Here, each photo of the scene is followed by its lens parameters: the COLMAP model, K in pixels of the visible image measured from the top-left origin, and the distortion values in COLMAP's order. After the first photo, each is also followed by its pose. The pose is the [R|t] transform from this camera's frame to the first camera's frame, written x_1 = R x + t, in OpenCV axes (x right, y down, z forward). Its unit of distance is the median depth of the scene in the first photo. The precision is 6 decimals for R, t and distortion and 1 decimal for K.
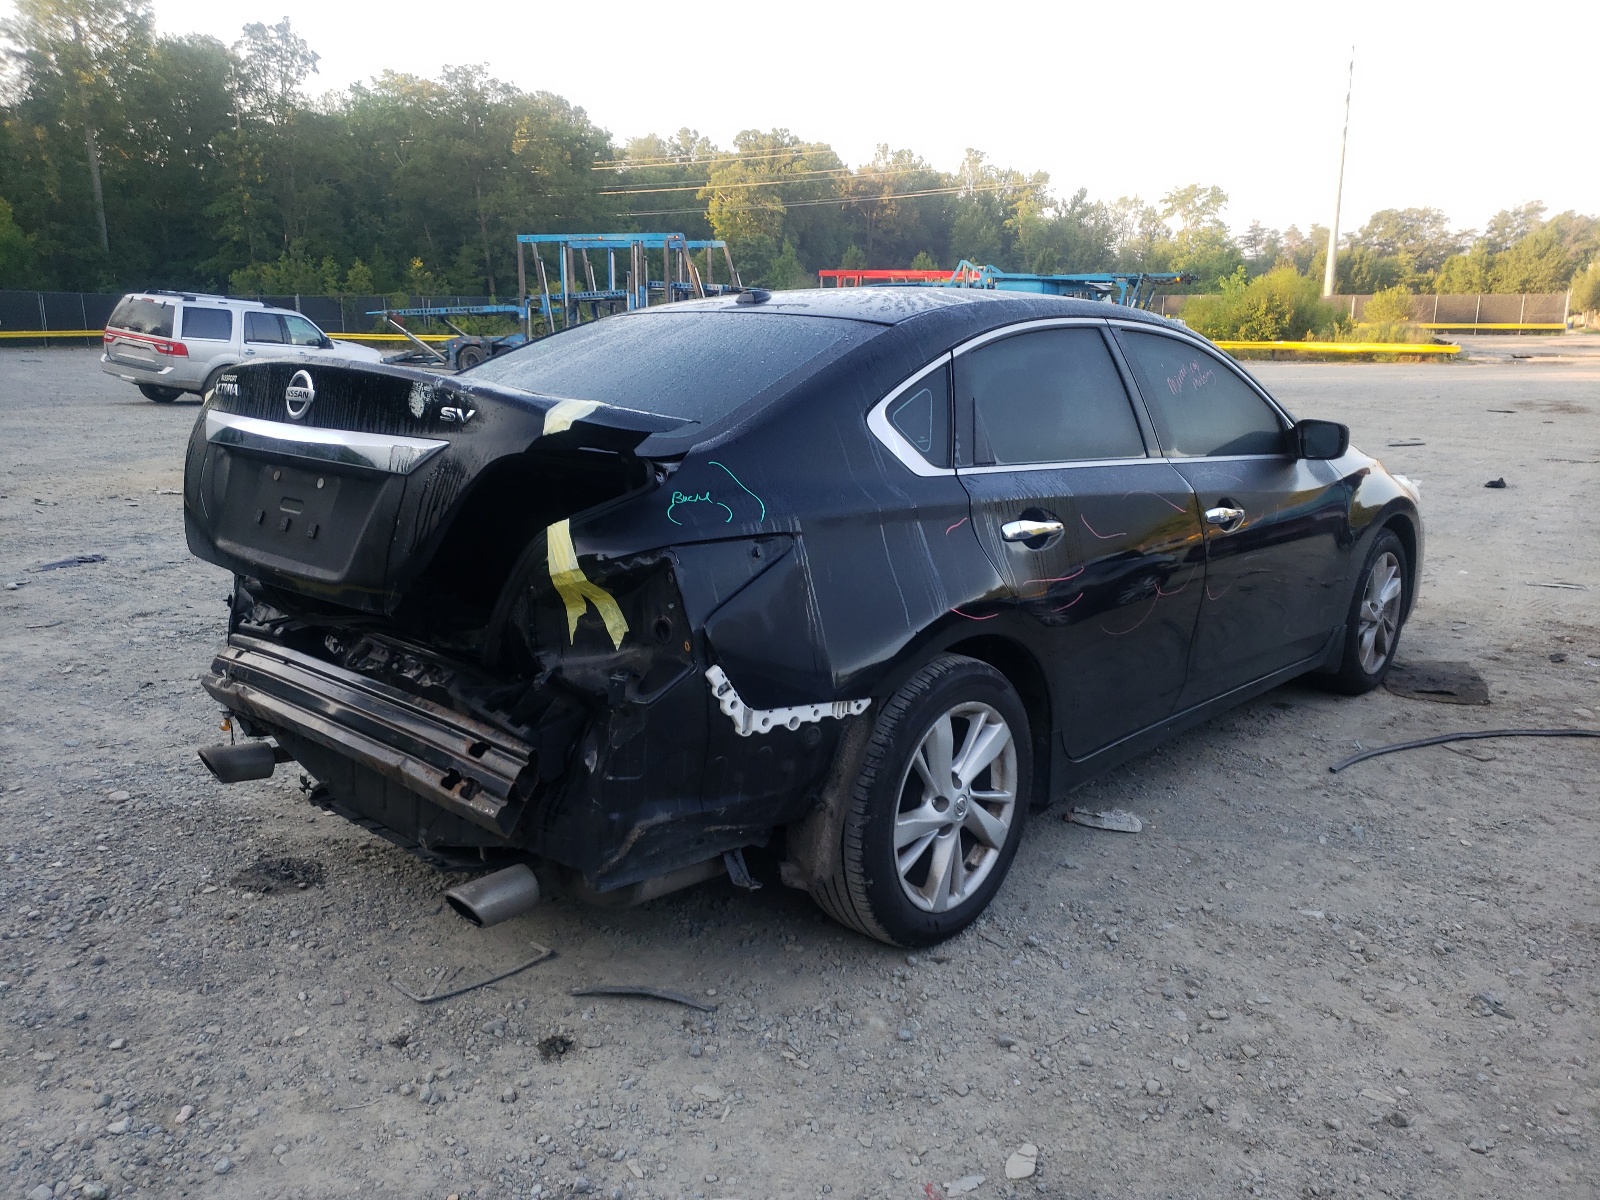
lens RADIAL K [[1215.5, 0, 800.0], [0, 1215.5, 600.0], [0, 0, 1]] dist [0.019609, 0.006667]
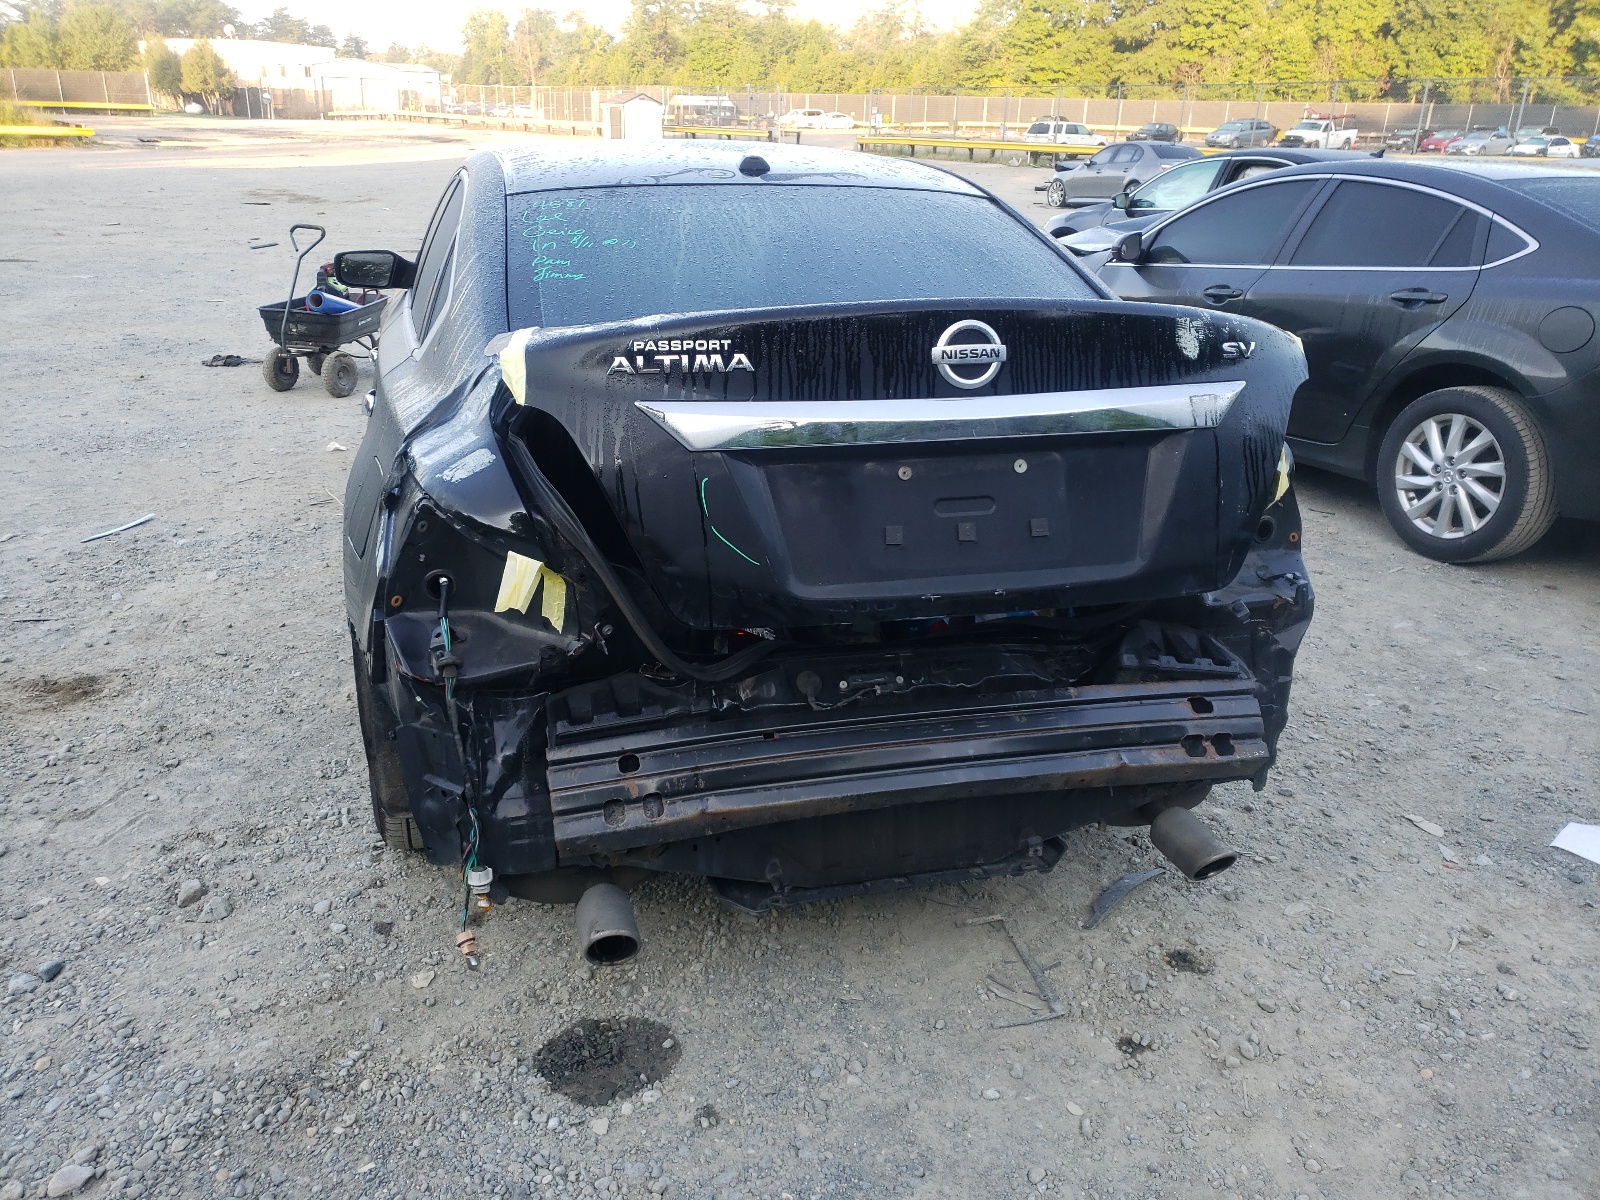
lens RADIAL K [[1229.0, 0, 798.6], [0, 1229.0, 570.3], [0, 0, 1]] dist [0.014842, 0.014450]
pose [[0.553011, -0.283897, 0.783314, -1.125751], [0.173572, 0.958785, 0.224953, -0.237639], [-0.814893, 0.011560, 0.579496, 0.689504]]
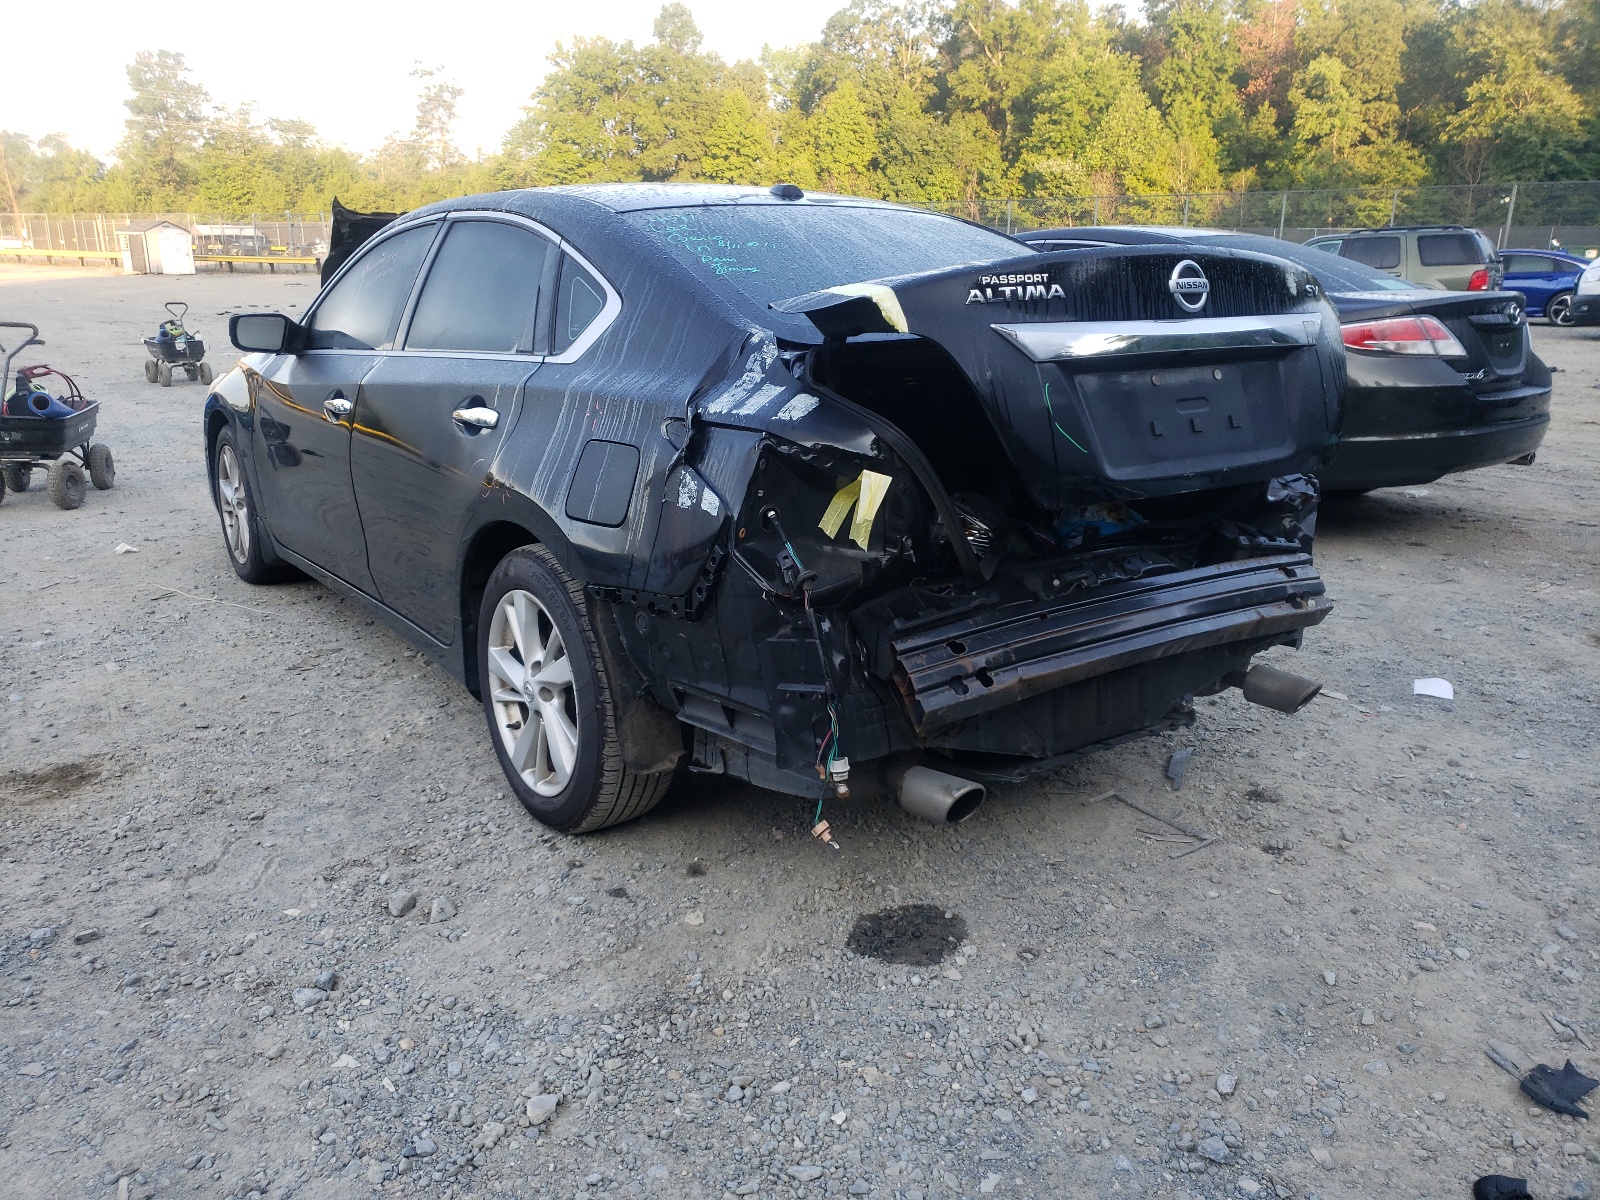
lens RADIAL K [[1215.5, 0, 800.0], [0, 1215.5, 600.0], [0, 0, 1]] dist [0.019609, 0.006667]
pose [[0.233817, -0.275050, 0.932565, -1.491702], [0.218427, 0.949494, 0.225278, -0.225608], [-0.947428, 0.151024, 0.282086, 1.102810]]
